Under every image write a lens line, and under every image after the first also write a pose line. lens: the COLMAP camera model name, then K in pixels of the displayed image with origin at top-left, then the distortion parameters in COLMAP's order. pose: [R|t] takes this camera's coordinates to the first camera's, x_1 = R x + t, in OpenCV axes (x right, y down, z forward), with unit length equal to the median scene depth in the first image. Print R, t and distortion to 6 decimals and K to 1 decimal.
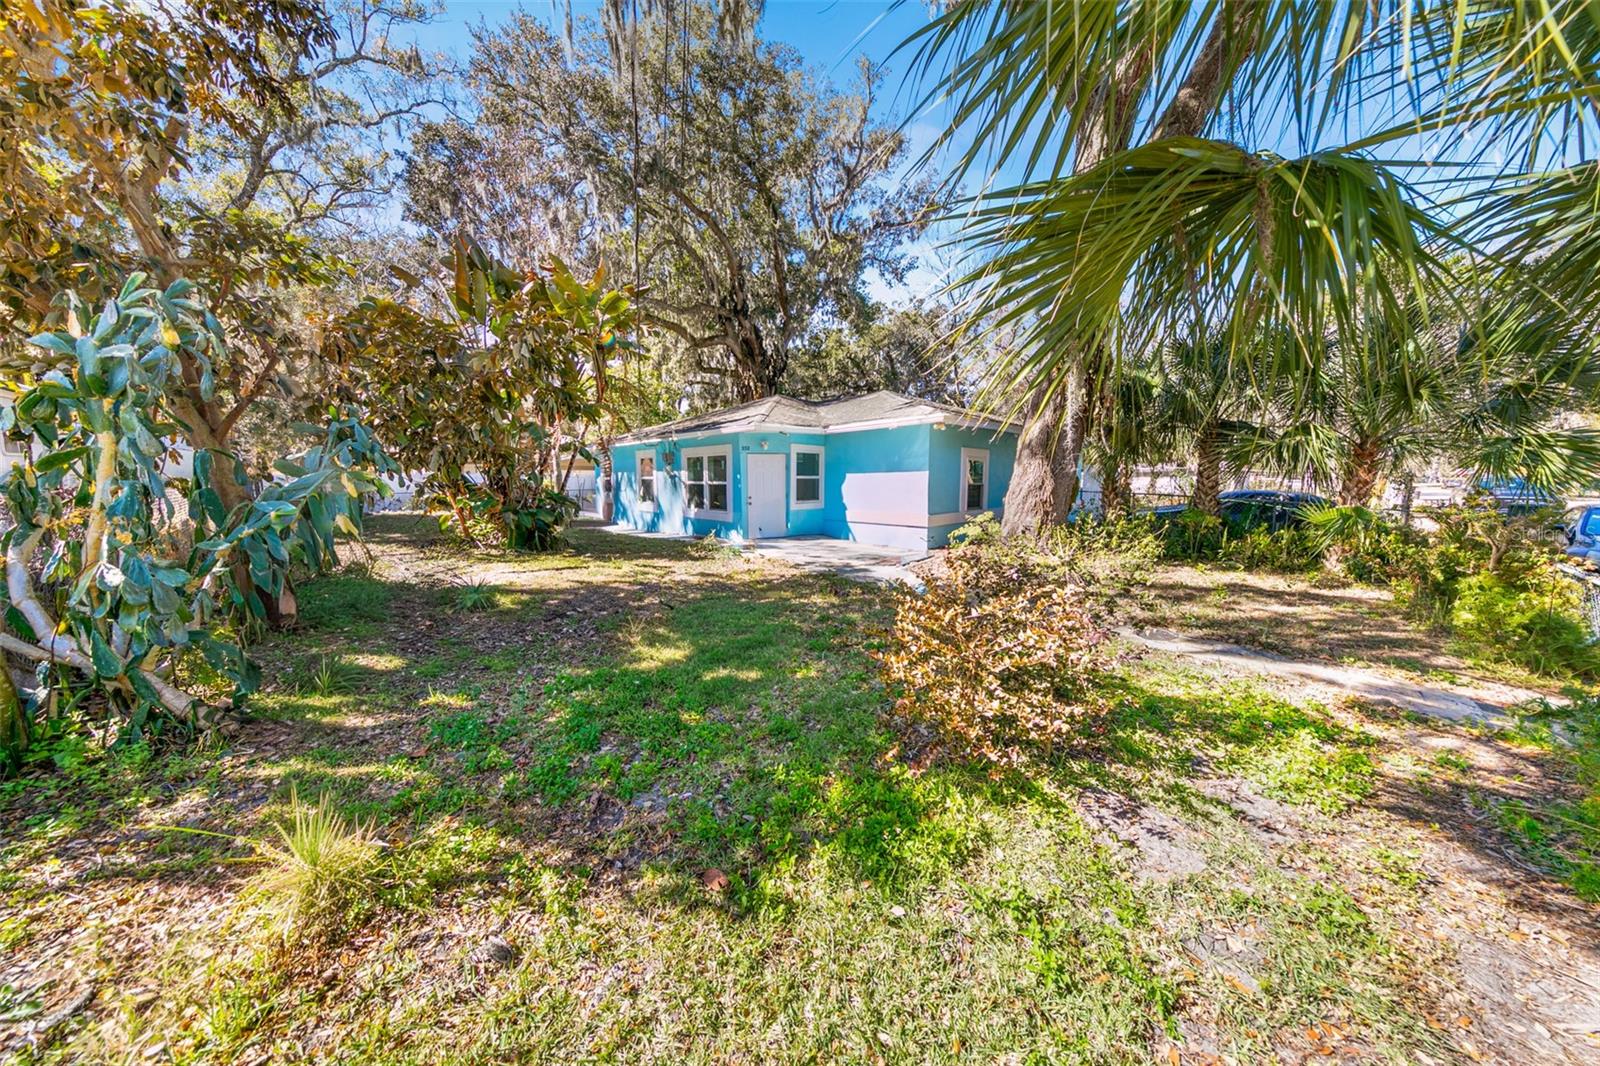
lens RADIAL K [[496.5, 0, 800.0], [0, 496.5, 533.0], [0, 0, 1]] dist [0.000479, -0.000038]
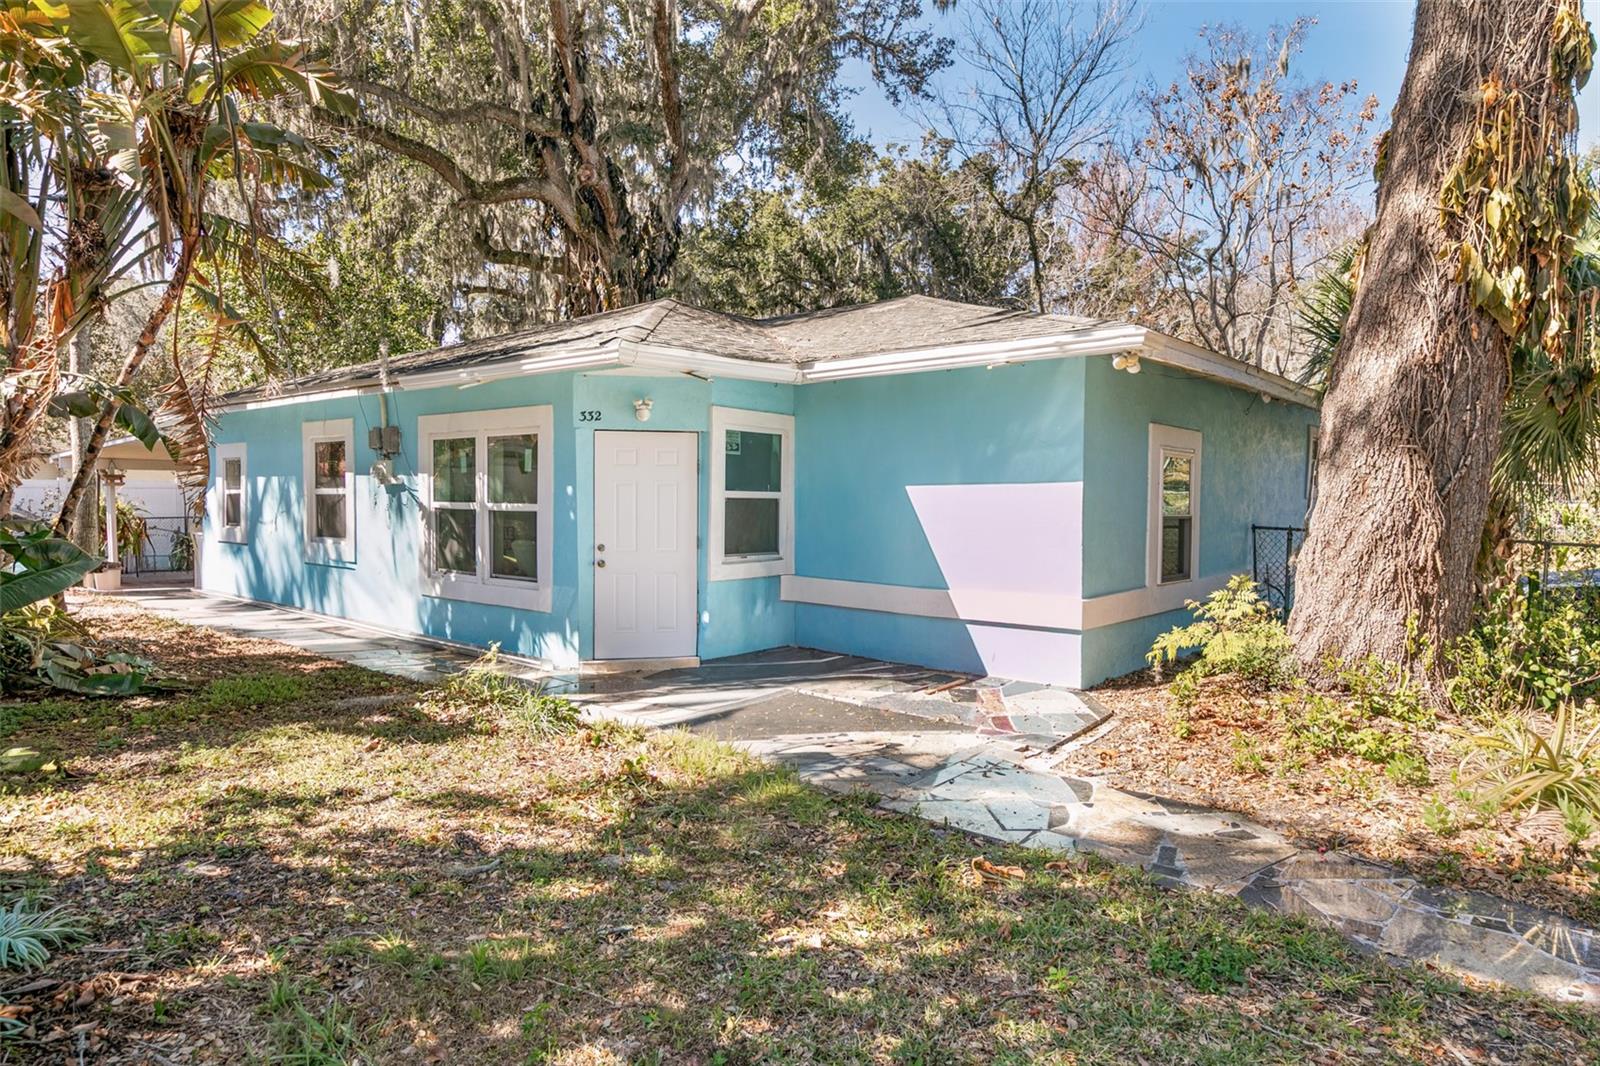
lens RADIAL K [[988.8, 0, 802.9], [0, 988.8, 536.9], [0, 0, 1]] dist [-0.004266, 0.002635]
pose [[0.993691, 0.005573, 0.112010, -0.015087], [0.001963, 0.997747, -0.067063, -0.013322], [-0.112132, 0.066860, 0.991441, 0.112879]]
